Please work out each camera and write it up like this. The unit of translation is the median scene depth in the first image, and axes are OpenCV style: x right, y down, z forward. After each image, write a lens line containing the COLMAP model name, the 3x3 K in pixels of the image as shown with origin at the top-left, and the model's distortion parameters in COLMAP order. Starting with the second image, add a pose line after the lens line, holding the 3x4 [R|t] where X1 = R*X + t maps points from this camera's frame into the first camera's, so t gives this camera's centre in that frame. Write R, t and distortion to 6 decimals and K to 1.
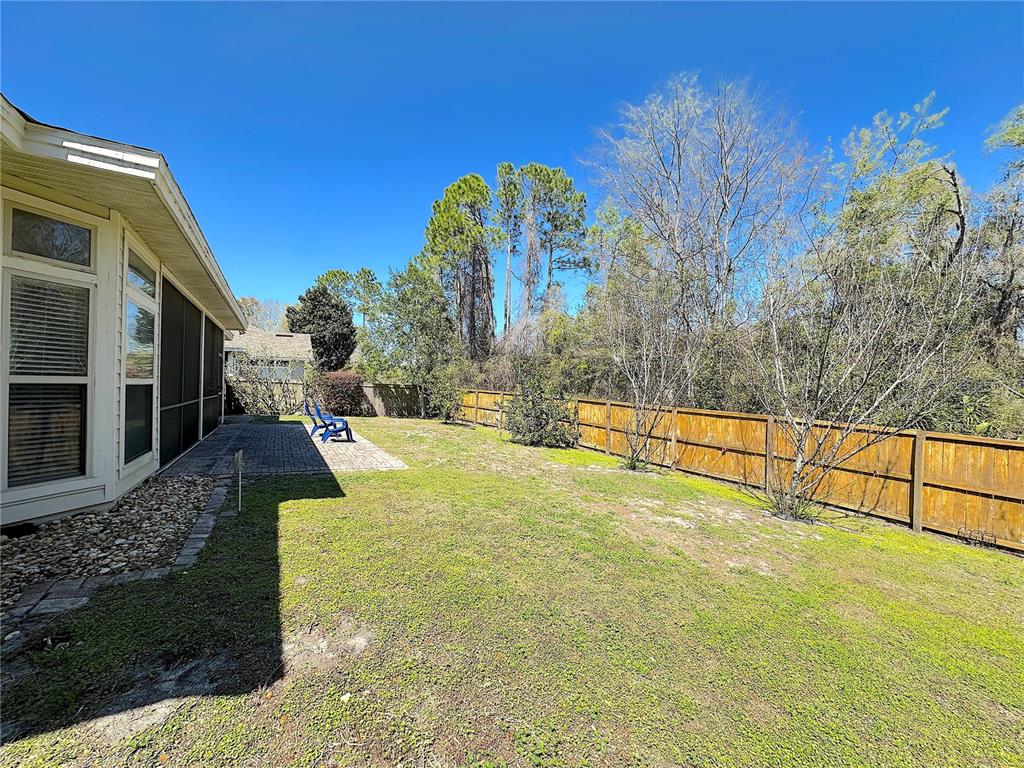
lens RADIAL K [[409.2, 0, 510.6], [0, 409.2, 385.7], [0, 0, 1]] dist [-0.002174, -0.000281]
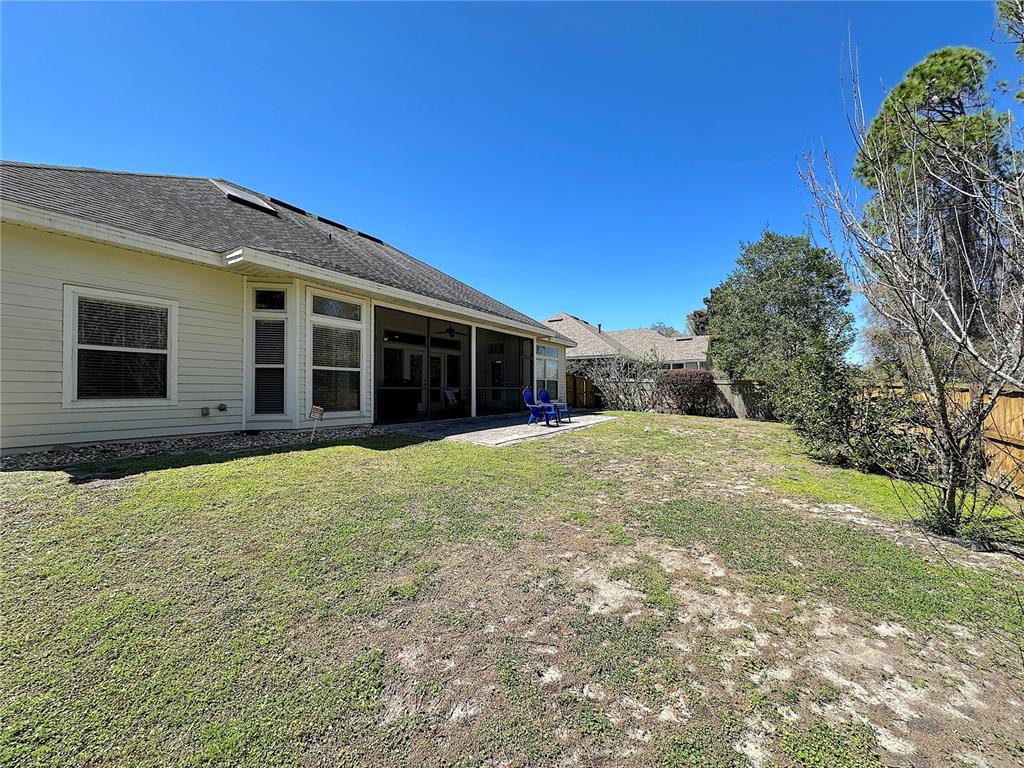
lens RADIAL K [[409.2, 0, 511.2], [0, 409.2, 380.1], [0, 0, 1]] dist [-0.002174, -0.000281]
pose [[0.469823, -0.039616, -0.881871, 0.217504], [0.009736, 0.999164, -0.039698, 0.025446], [0.882707, 0.010065, 0.469816, 0.180611]]
